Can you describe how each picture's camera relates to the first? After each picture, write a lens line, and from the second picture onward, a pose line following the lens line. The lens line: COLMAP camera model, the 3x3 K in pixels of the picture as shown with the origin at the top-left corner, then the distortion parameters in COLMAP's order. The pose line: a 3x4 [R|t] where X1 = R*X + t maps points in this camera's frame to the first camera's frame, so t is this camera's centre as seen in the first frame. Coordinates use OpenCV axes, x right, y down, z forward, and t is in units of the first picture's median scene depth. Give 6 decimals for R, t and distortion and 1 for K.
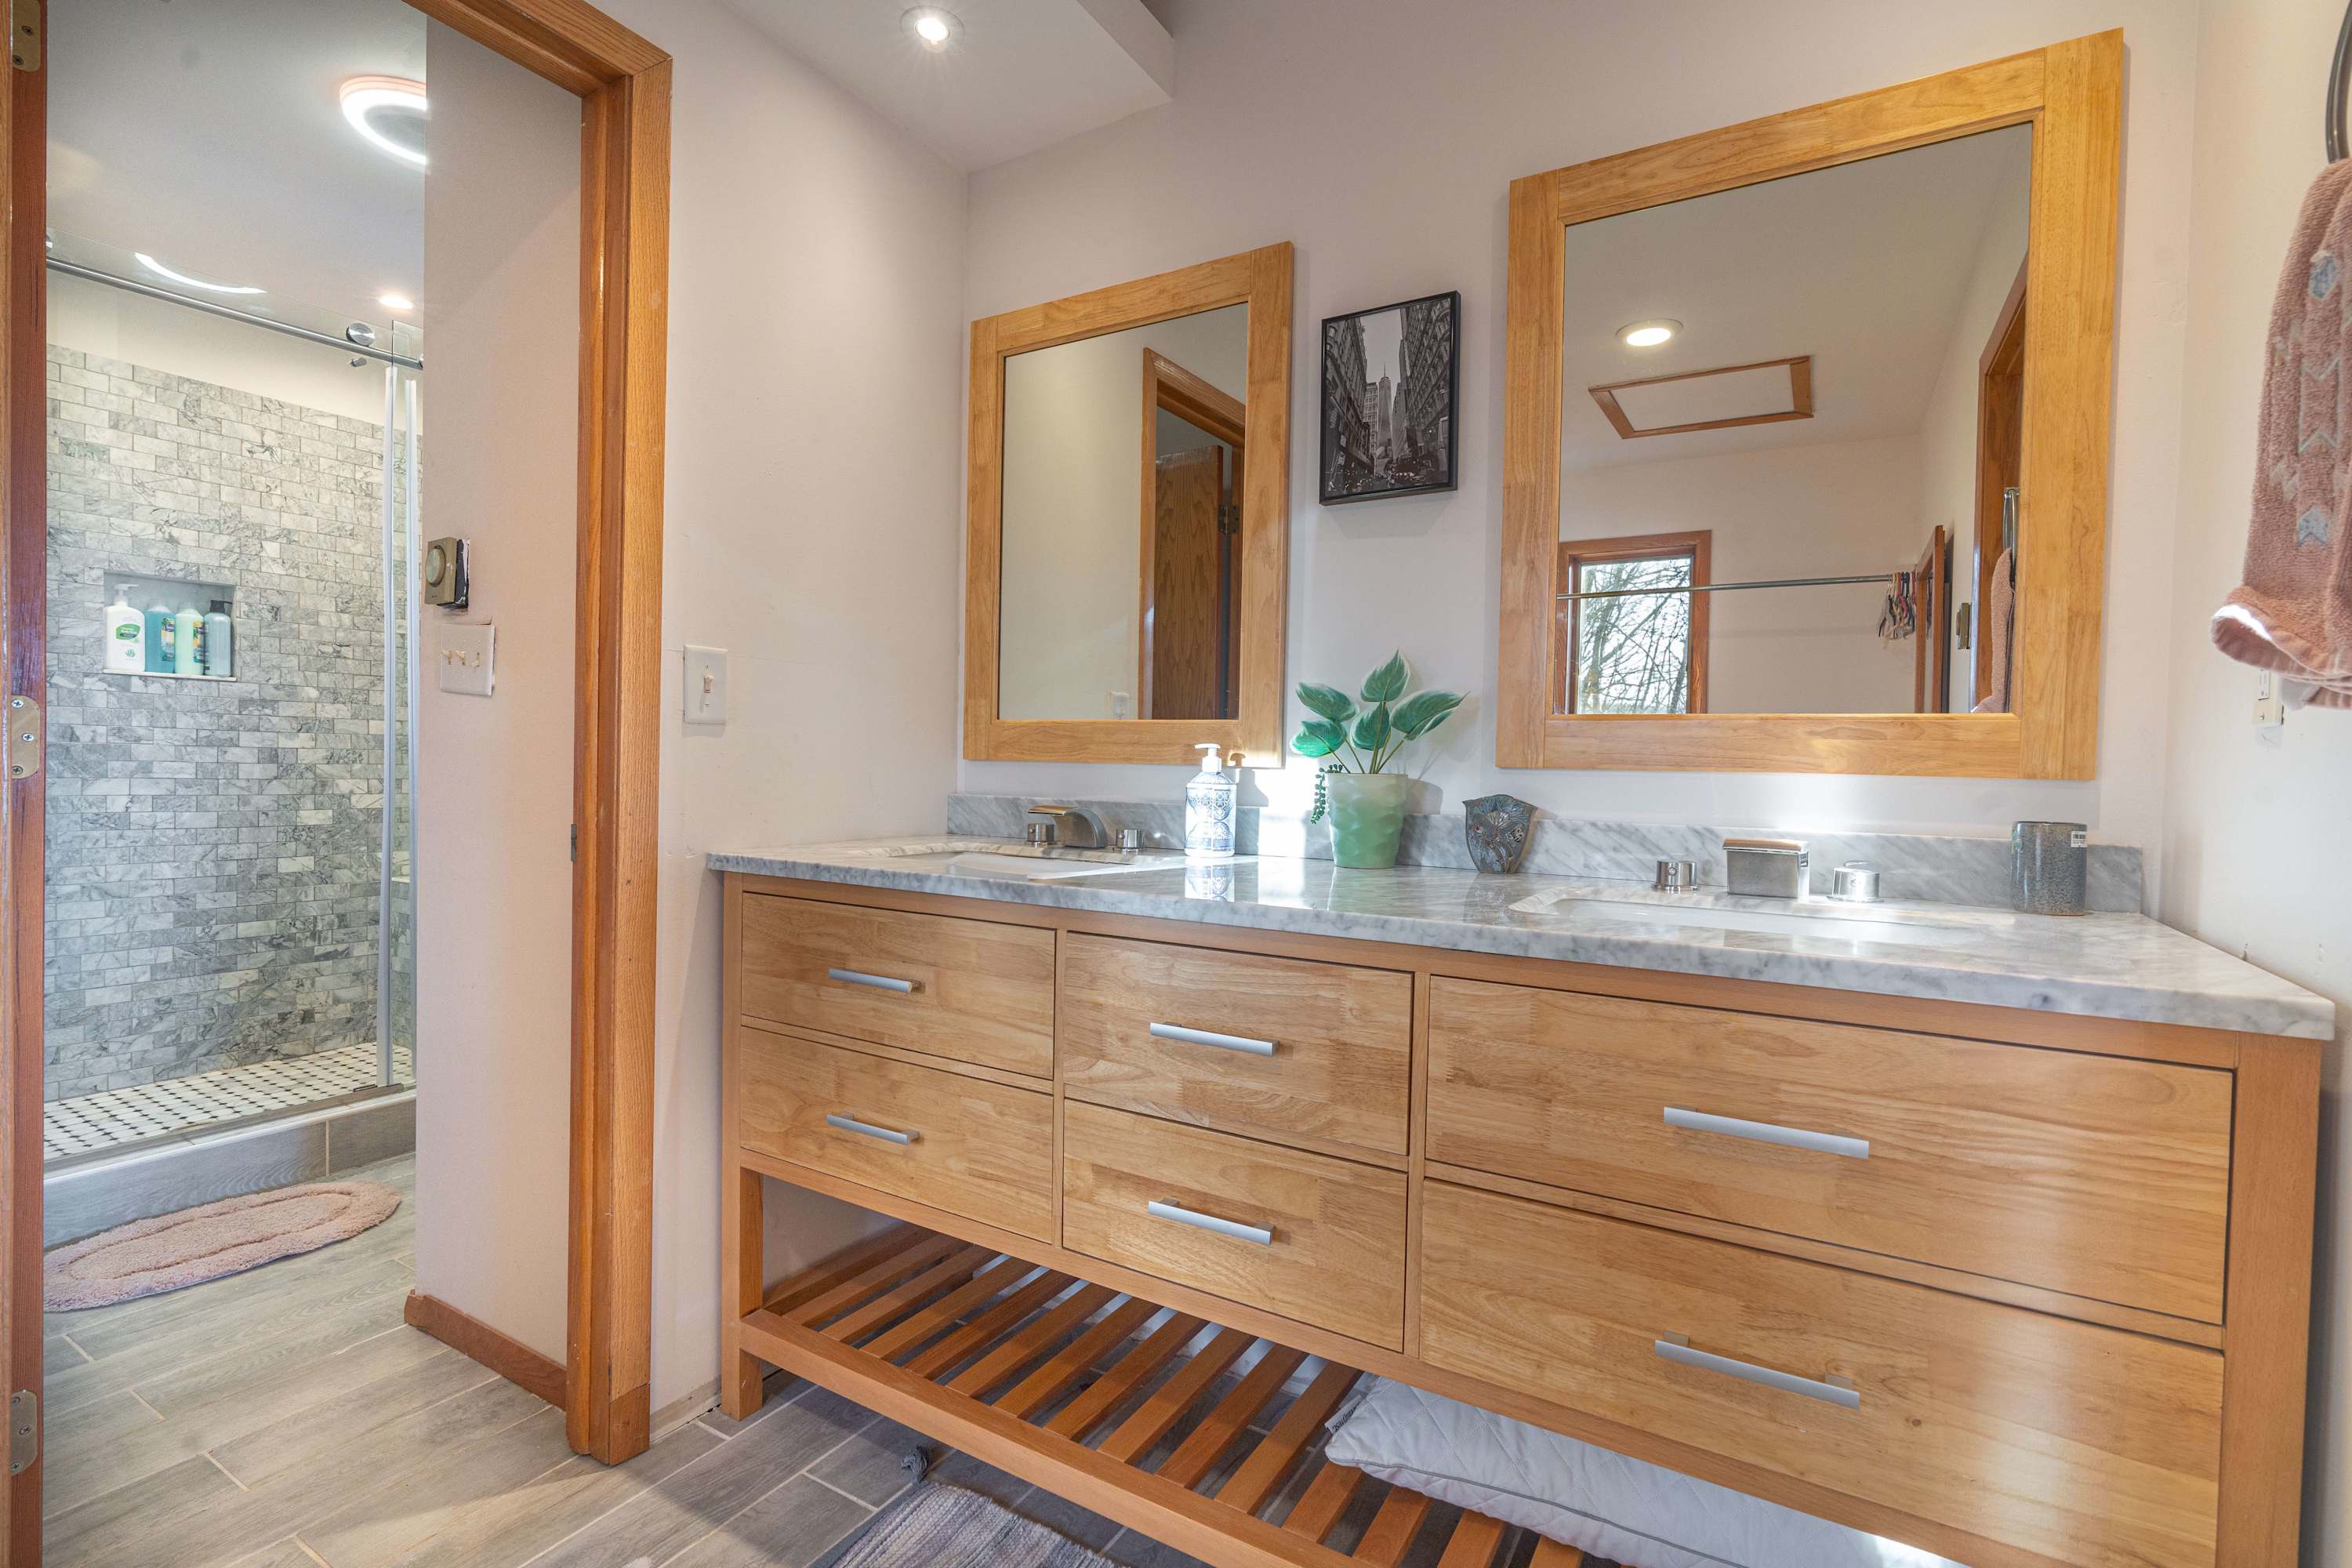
lens RADIAL K [[1090.1, 0, 1166.2], [0, 1090.1, 782.5], [0, 0, 1]] dist [0.003011, 0.002289]
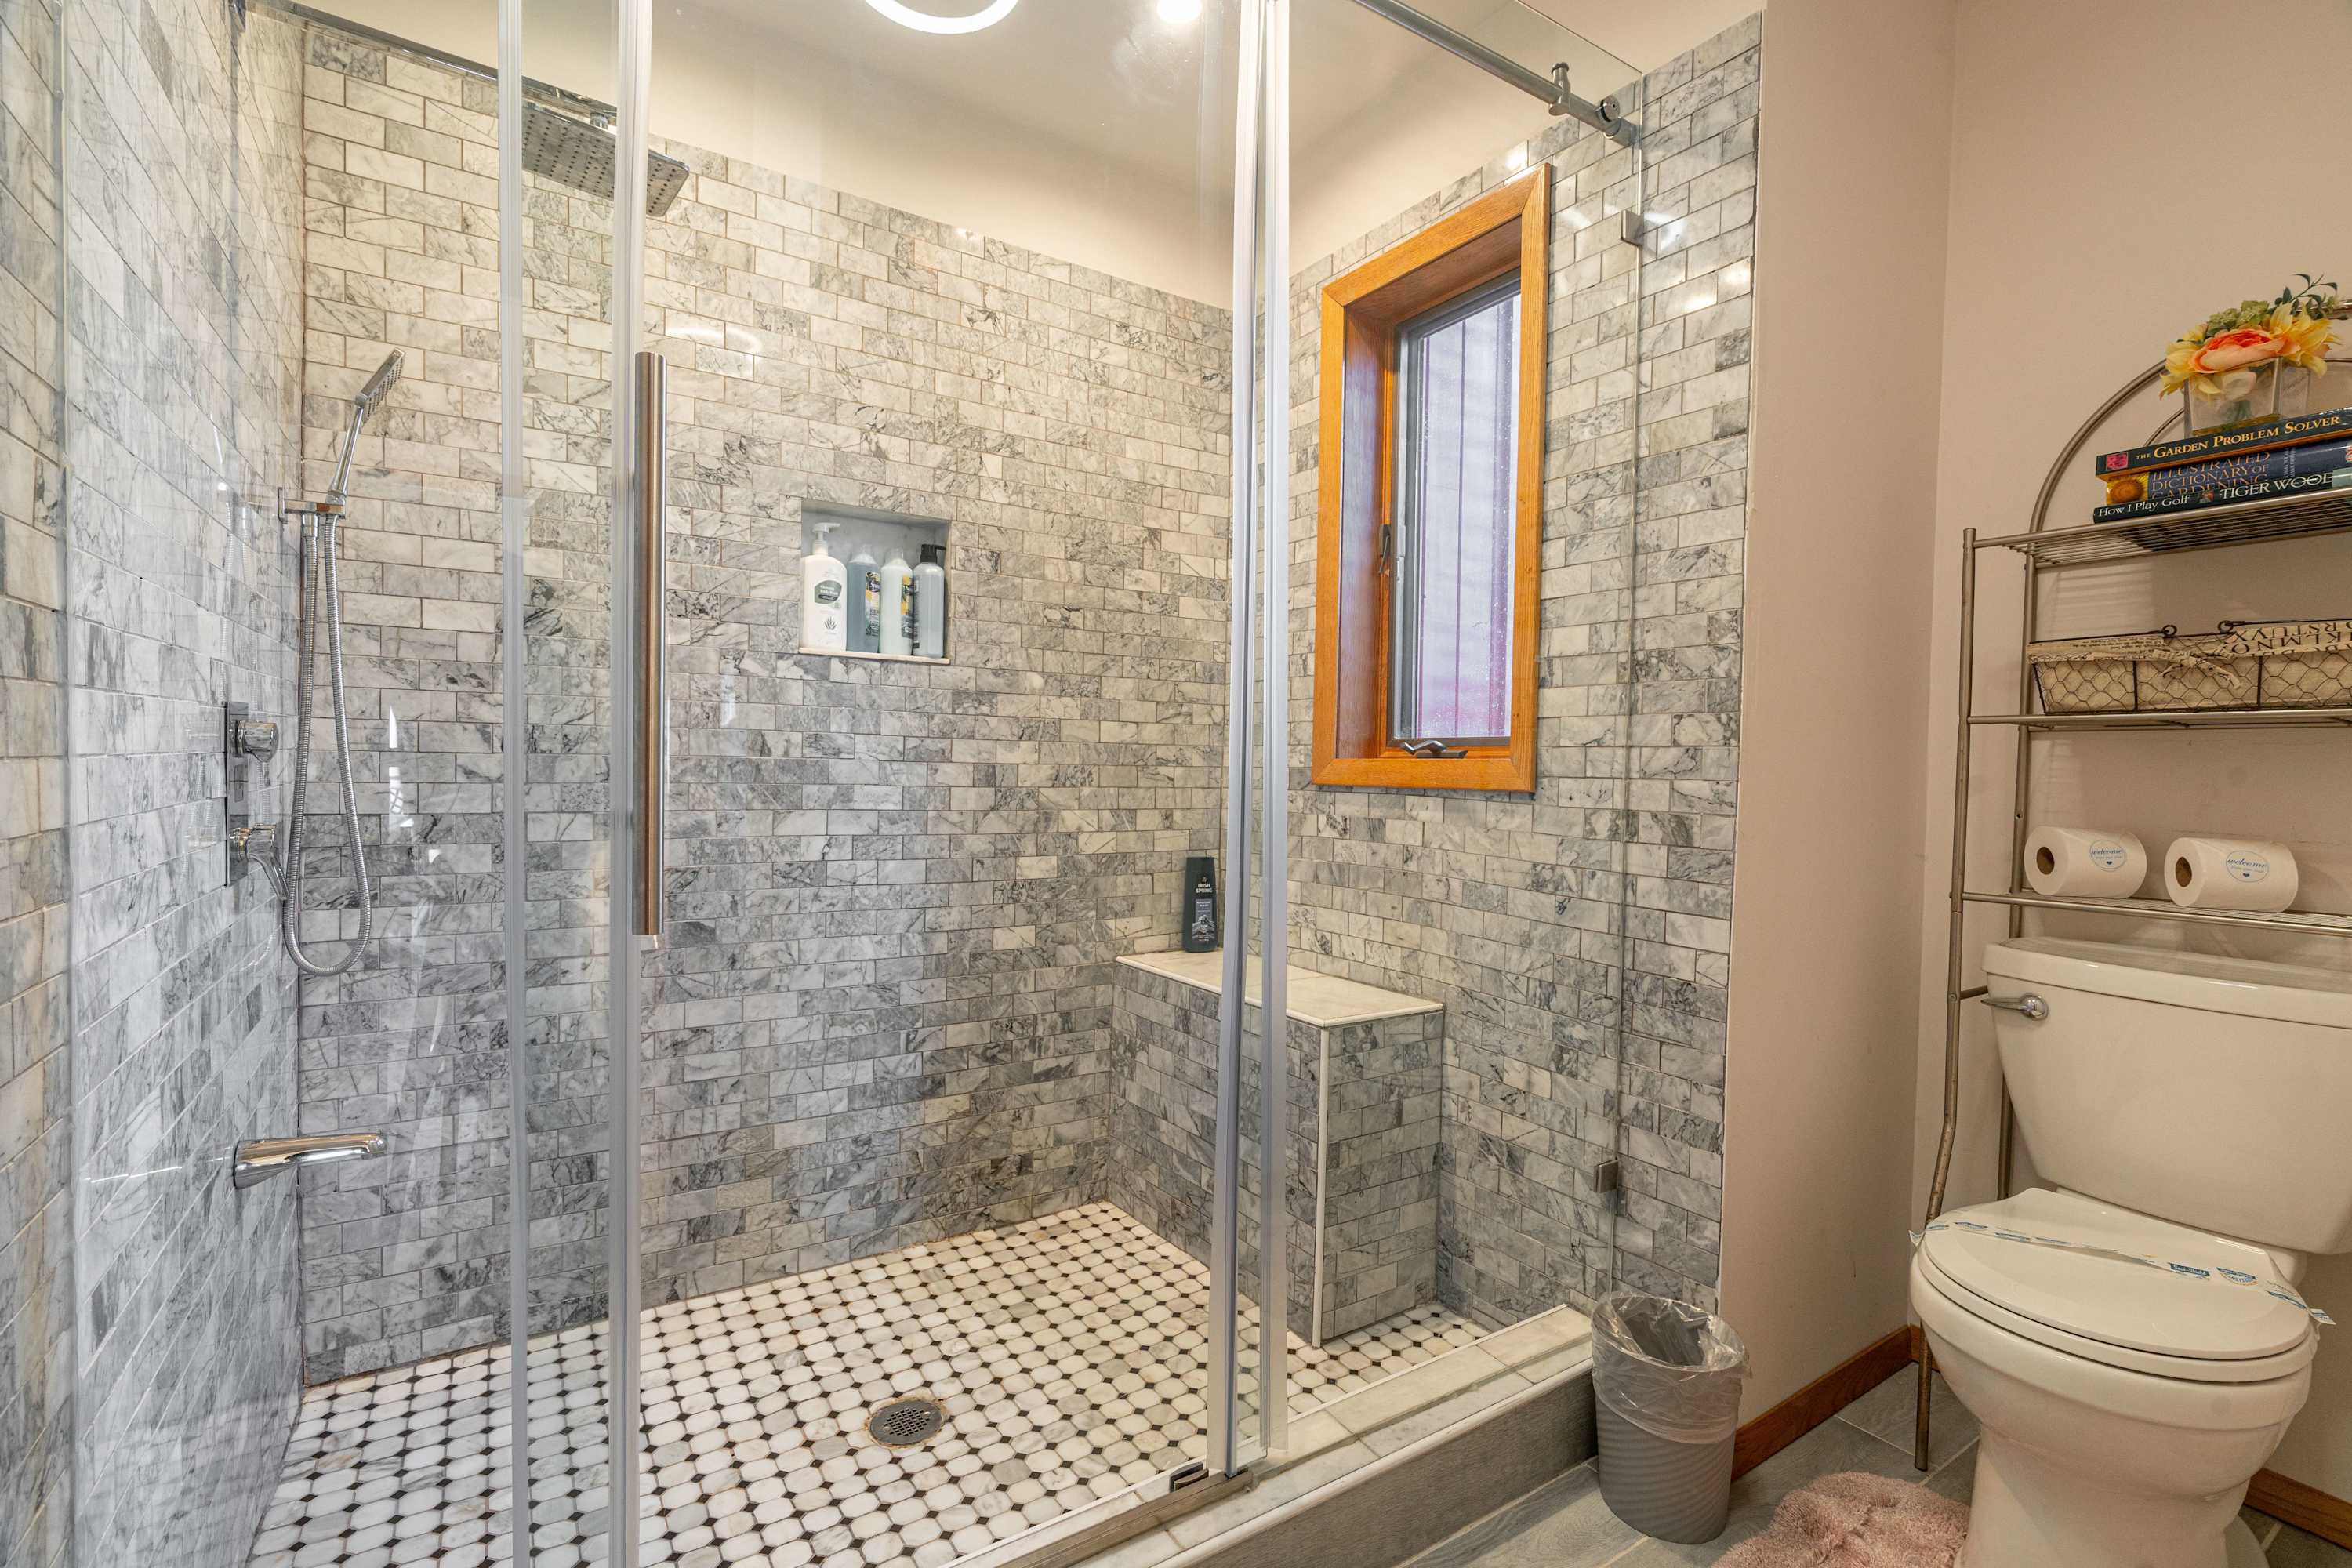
lens RADIAL K [[1090.1, 0, 1184.1], [0, 1090.1, 783.3], [0, 0, 1]] dist [0.003011, 0.002289]
pose [[0.901663, 0.004137, -0.432421, -0.435796], [-0.008494, 0.999931, -0.008143, -0.015790], [0.432357, 0.011015, 0.901635, 0.465522]]
